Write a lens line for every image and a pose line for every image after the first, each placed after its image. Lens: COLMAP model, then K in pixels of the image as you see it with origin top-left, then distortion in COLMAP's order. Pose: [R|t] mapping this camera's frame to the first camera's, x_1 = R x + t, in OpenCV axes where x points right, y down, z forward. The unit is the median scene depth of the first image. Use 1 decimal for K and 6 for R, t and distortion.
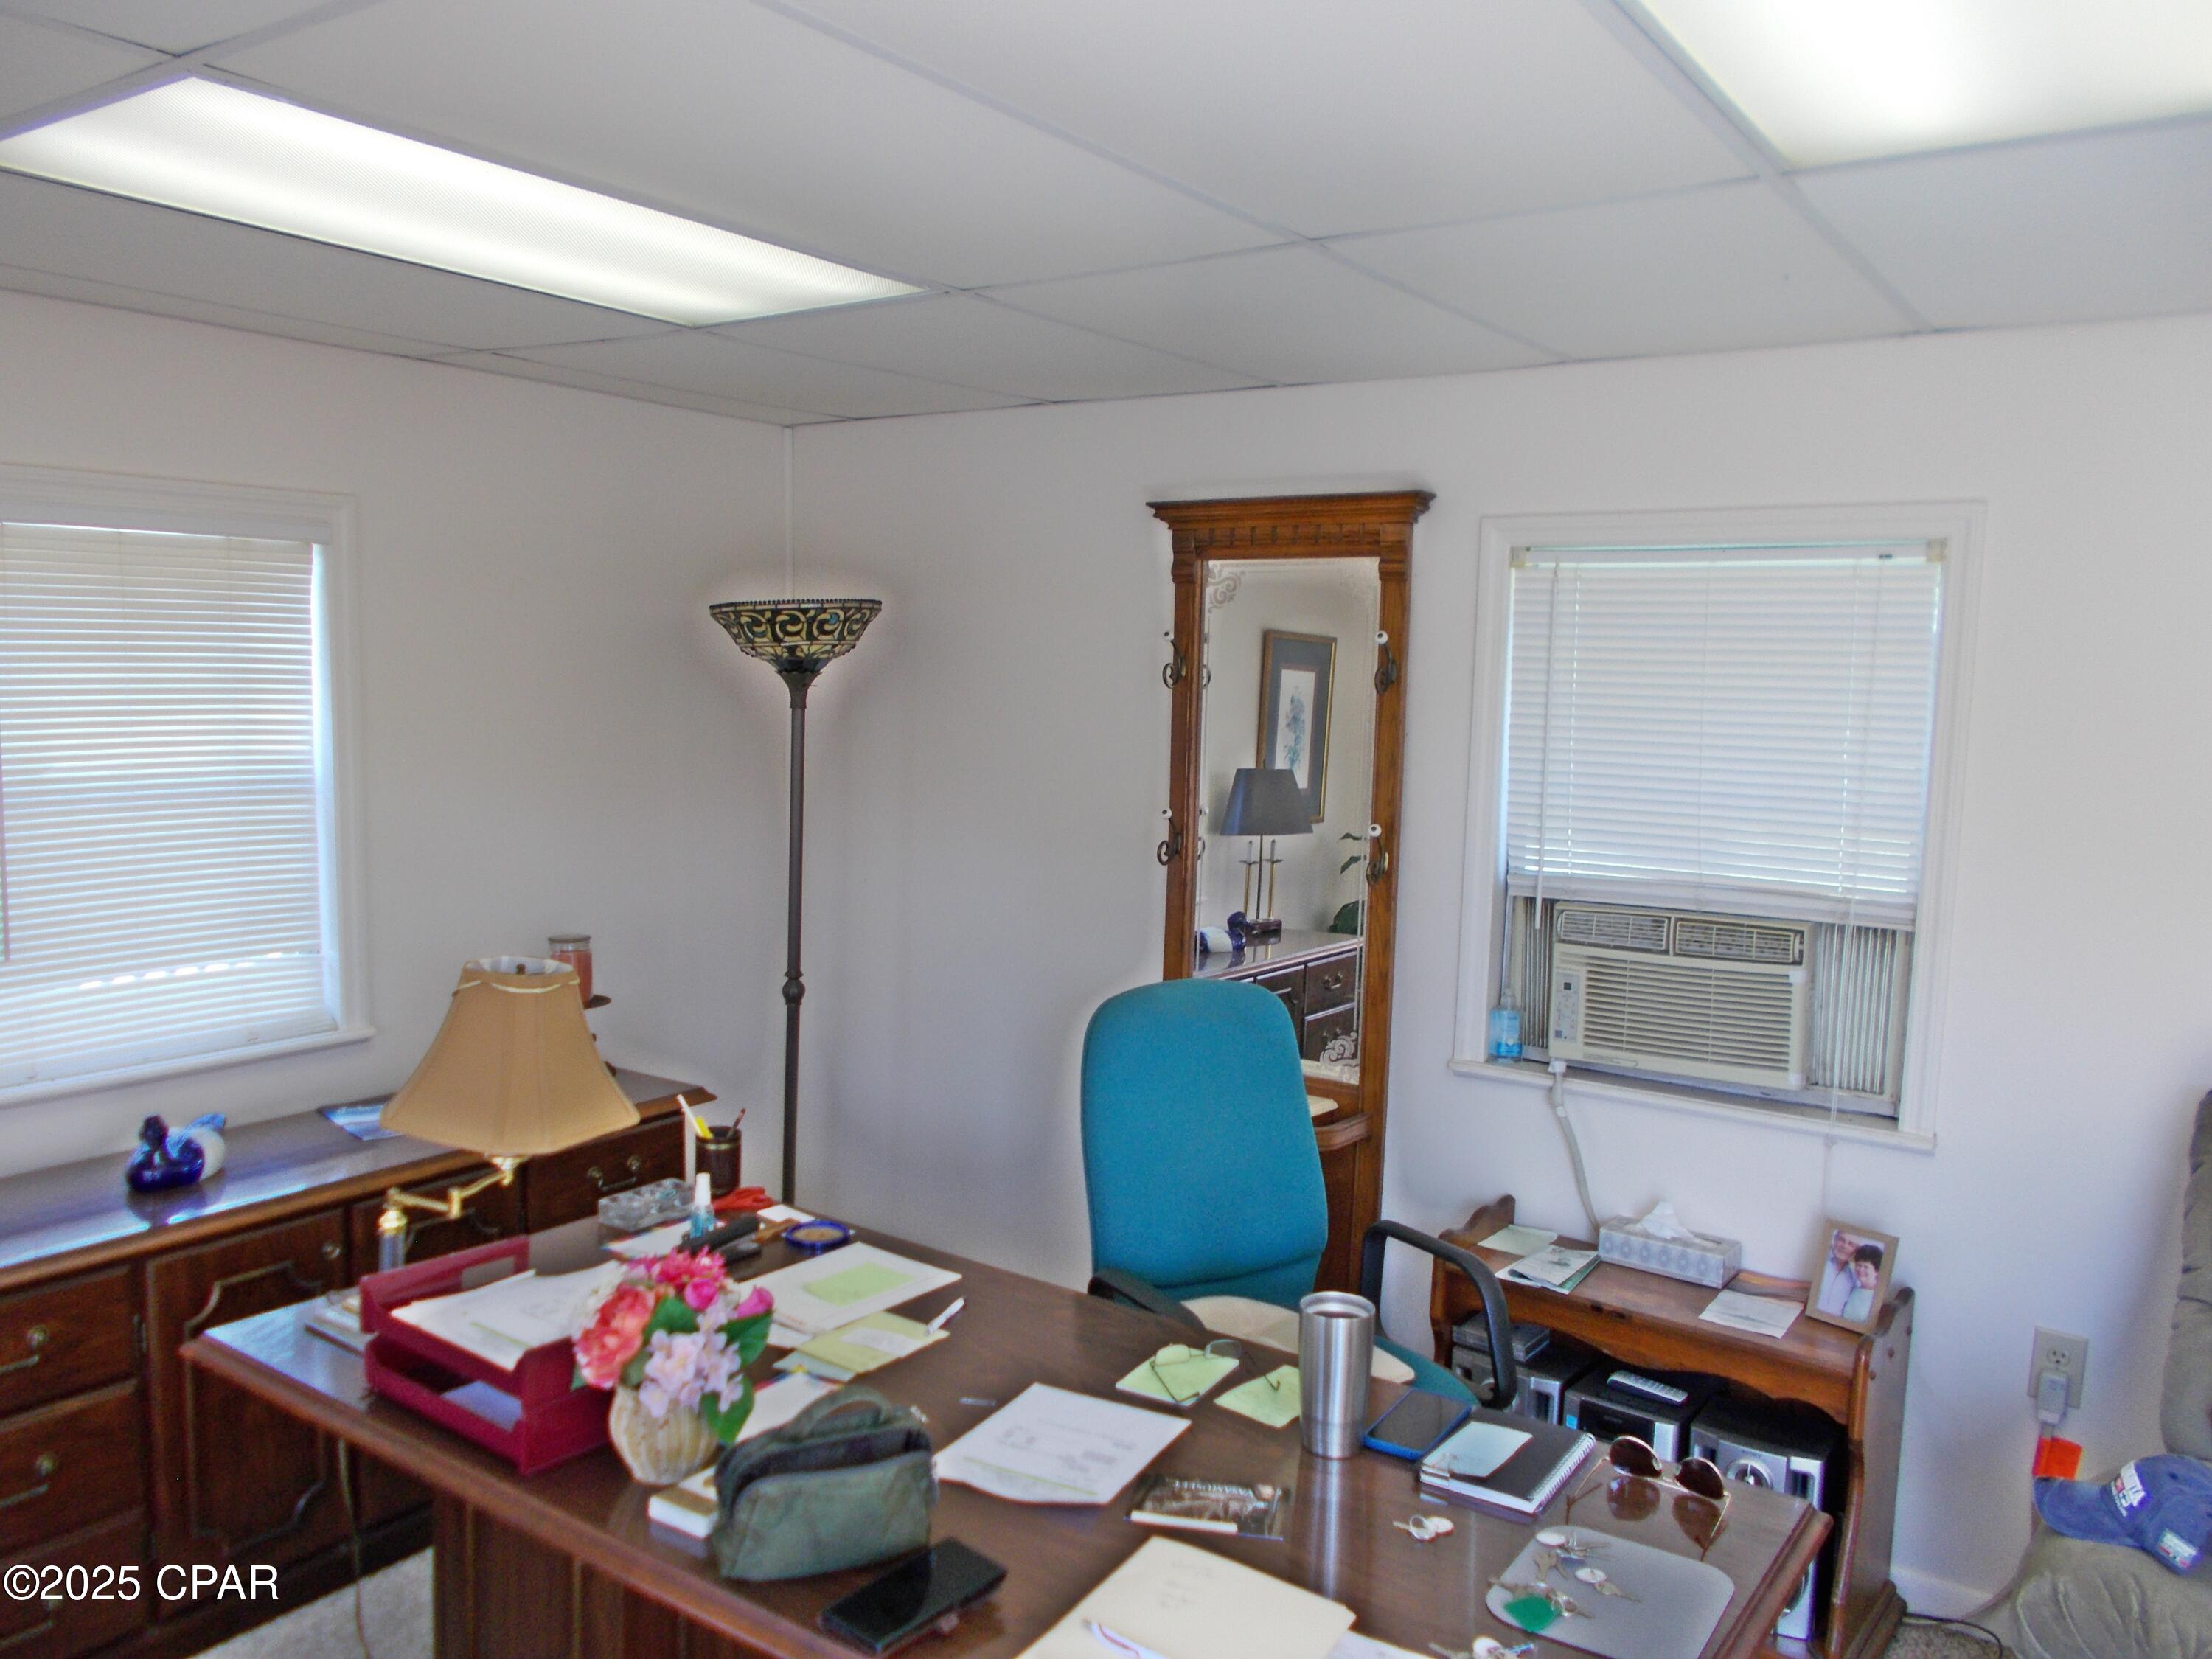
lens RADIAL K [[1693.6, 0, 1060.2], [0, 1693.6, 832.3], [0, 0, 1]] dist [-0.004350, 0.000072]
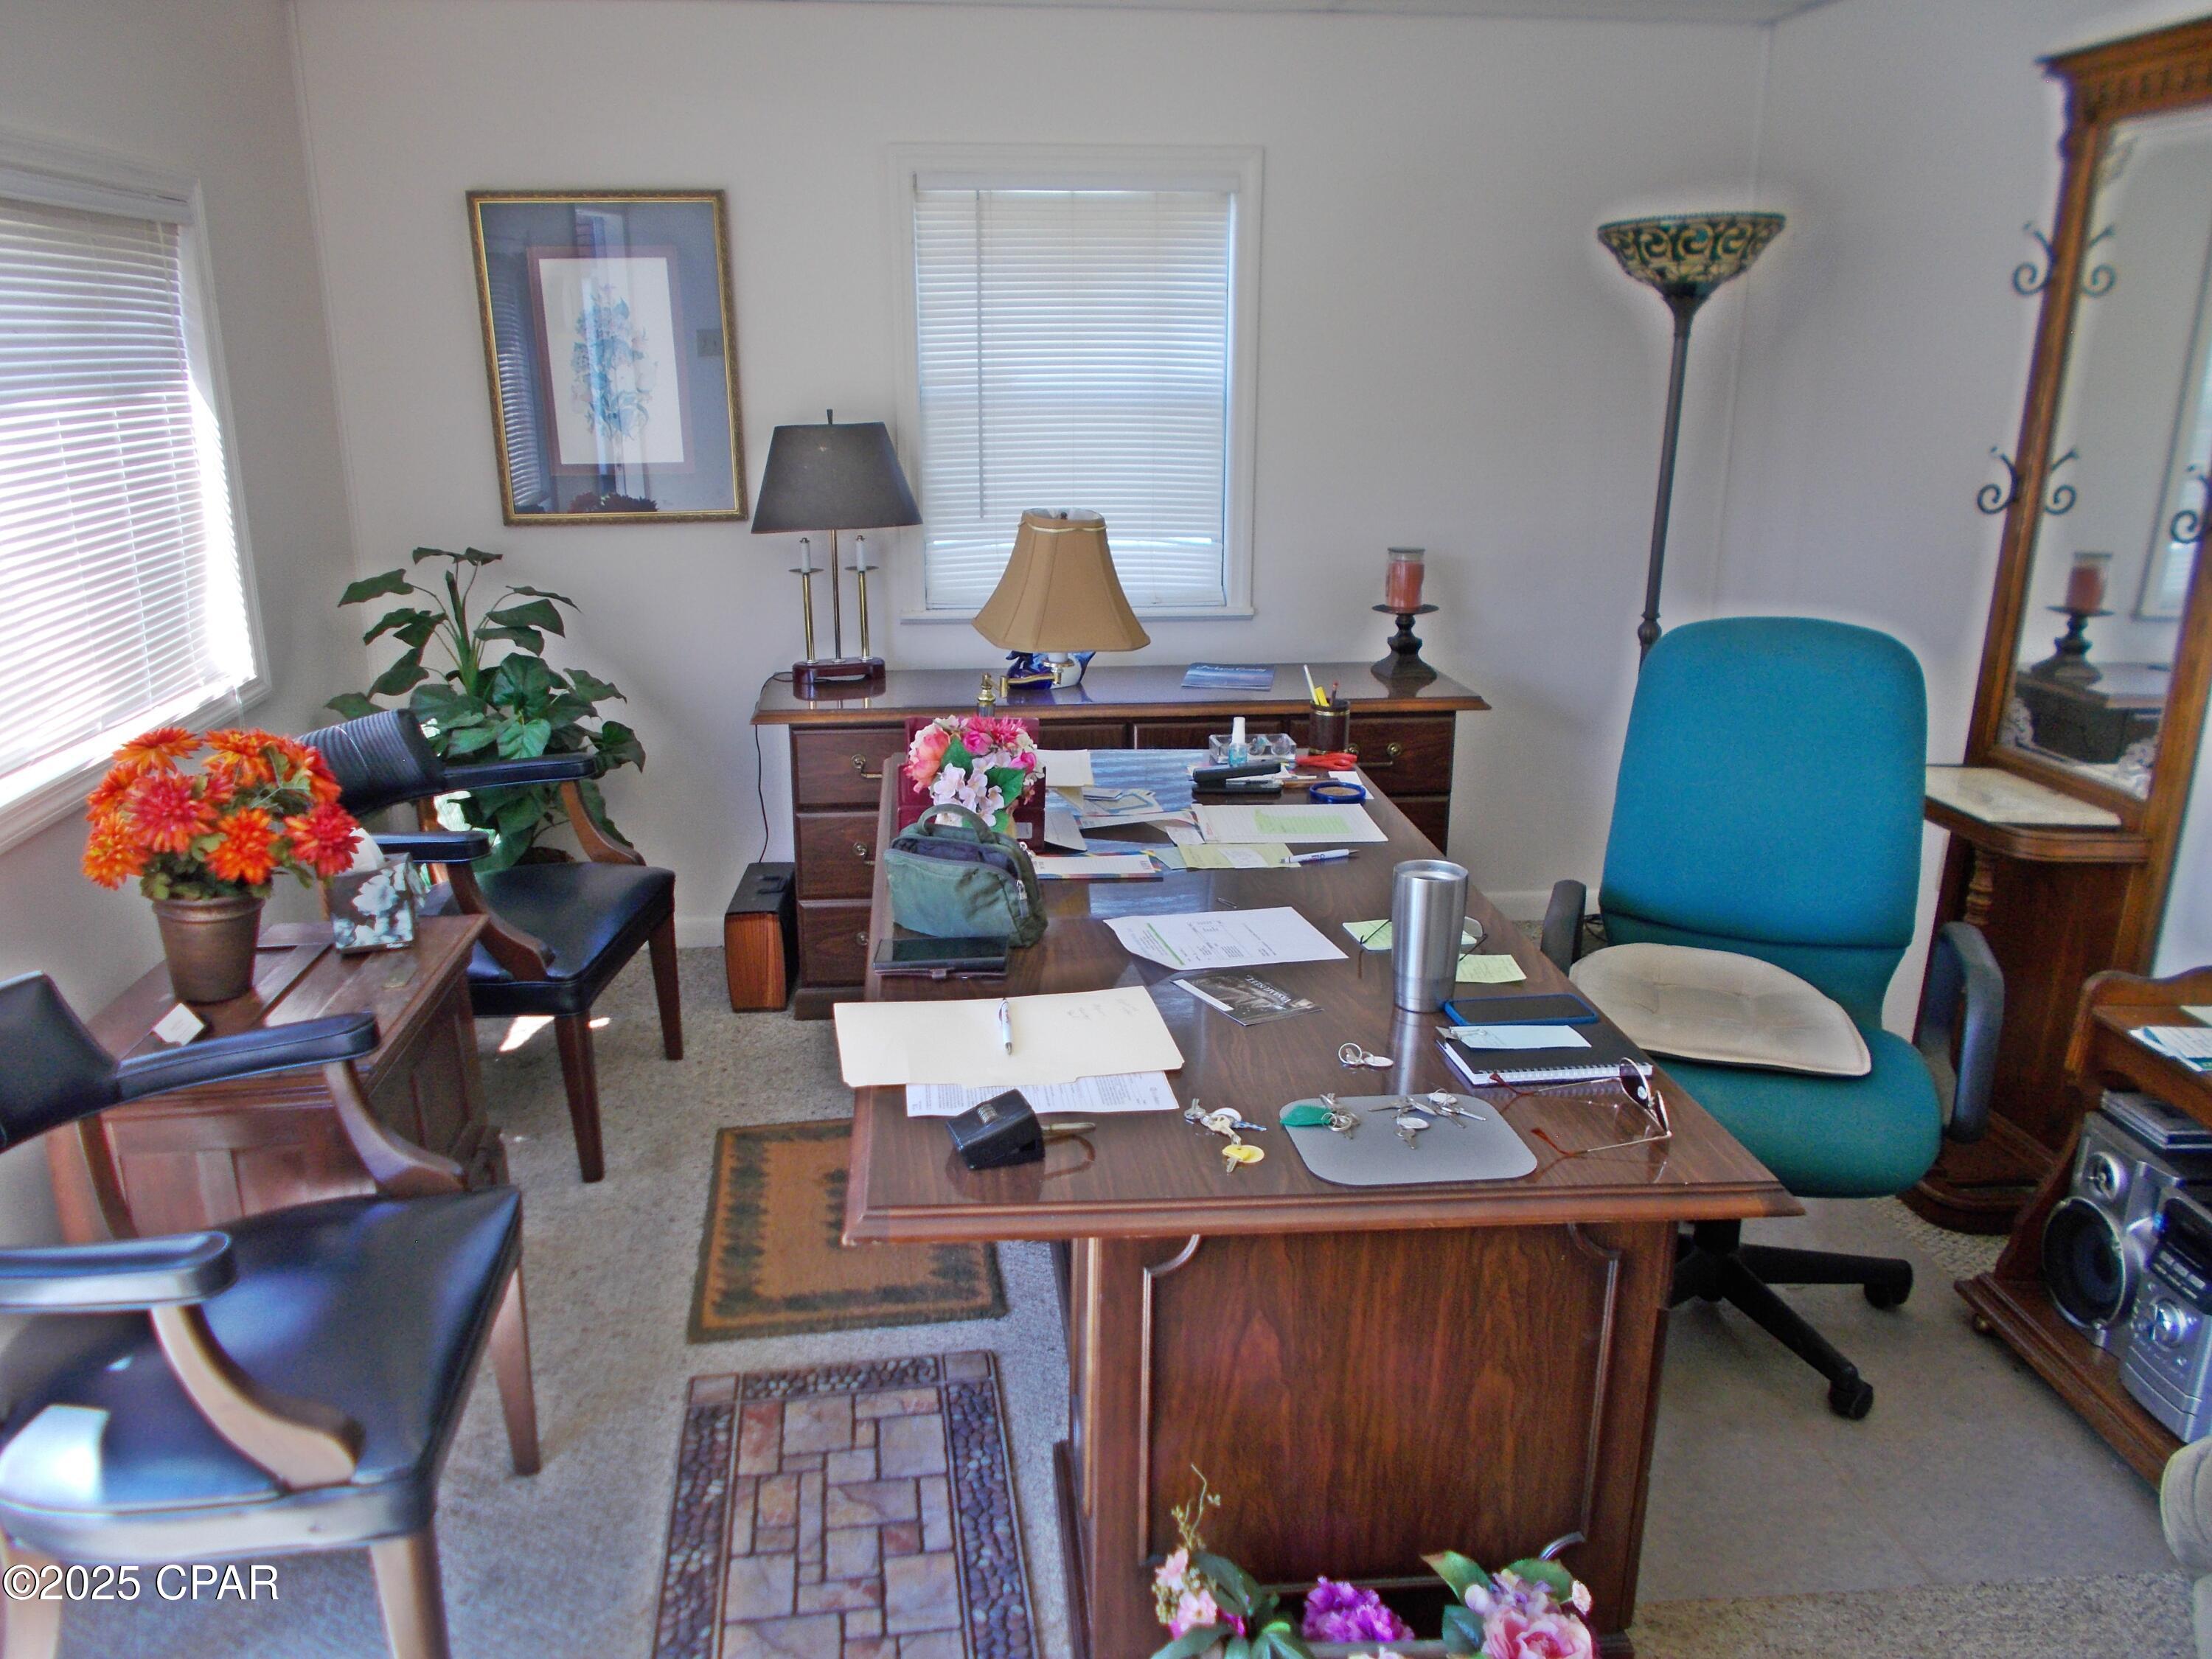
lens RADIAL K [[1693.6, 0, 1060.2], [0, 1693.6, 832.3], [0, 0, 1]] dist [-0.004350, 0.000072]
pose [[0.646632, 0.193422, -0.737872, 0.416534], [-0.066393, 0.977918, 0.198163, 0.038403], [0.759907, -0.079149, 0.645195, 0.093694]]
